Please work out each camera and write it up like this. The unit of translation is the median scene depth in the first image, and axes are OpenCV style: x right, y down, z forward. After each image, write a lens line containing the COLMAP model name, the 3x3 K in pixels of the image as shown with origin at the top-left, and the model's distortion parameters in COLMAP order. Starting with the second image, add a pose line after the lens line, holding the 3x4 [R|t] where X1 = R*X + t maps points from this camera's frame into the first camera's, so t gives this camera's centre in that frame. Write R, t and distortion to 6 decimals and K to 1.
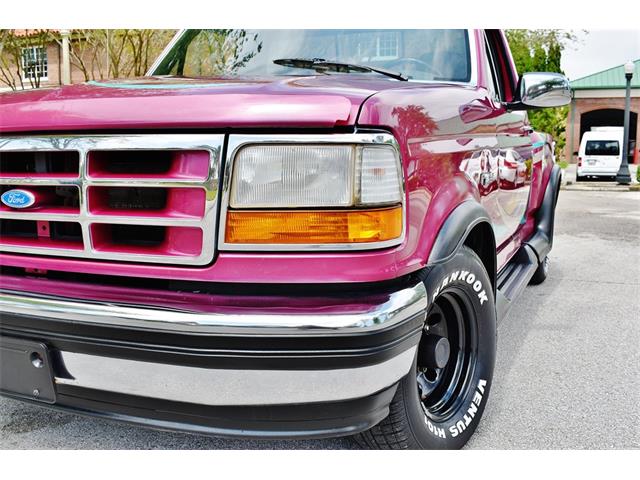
lens RADIAL K [[665.9, 0, 320.0], [0, 665.9, 240.0], [0, 0, 1]] dist [-0.067593, 0.005338]
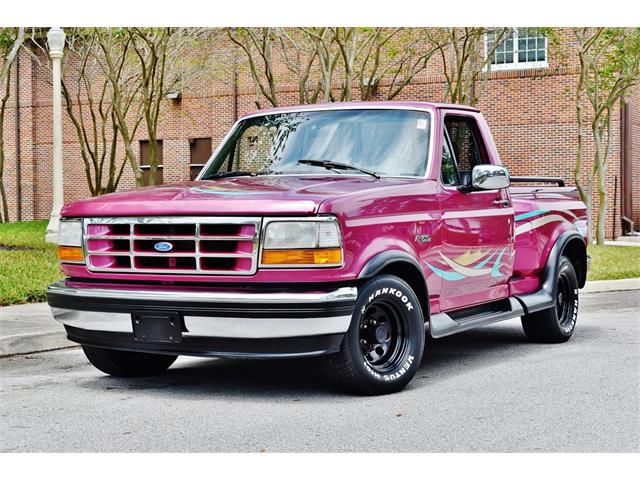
lens RADIAL K [[1226.0, 0, 329.4], [0, 1226.0, 240.2], [0, 0, 1]] dist [0.017127, 0.151172]
pose [[0.995134, -0.002826, -0.098486, 0.466228], [-0.007924, 0.994055, -0.108594, 0.347869], [0.098207, 0.108846, 0.989196, -2.907988]]
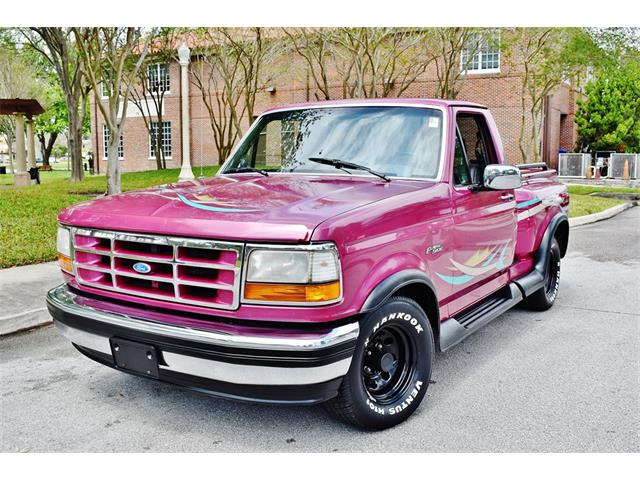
lens RADIAL K [[665.9, 0, 320.0], [0, 665.9, 240.0], [0, 0, 1]] dist [-0.067593, 0.005338]
pose [[0.985876, 0.022266, -0.165991, 0.357995], [-0.022752, 0.999741, -0.001029, -0.155971], [0.165925, 0.004791, 0.986127, -0.791568]]
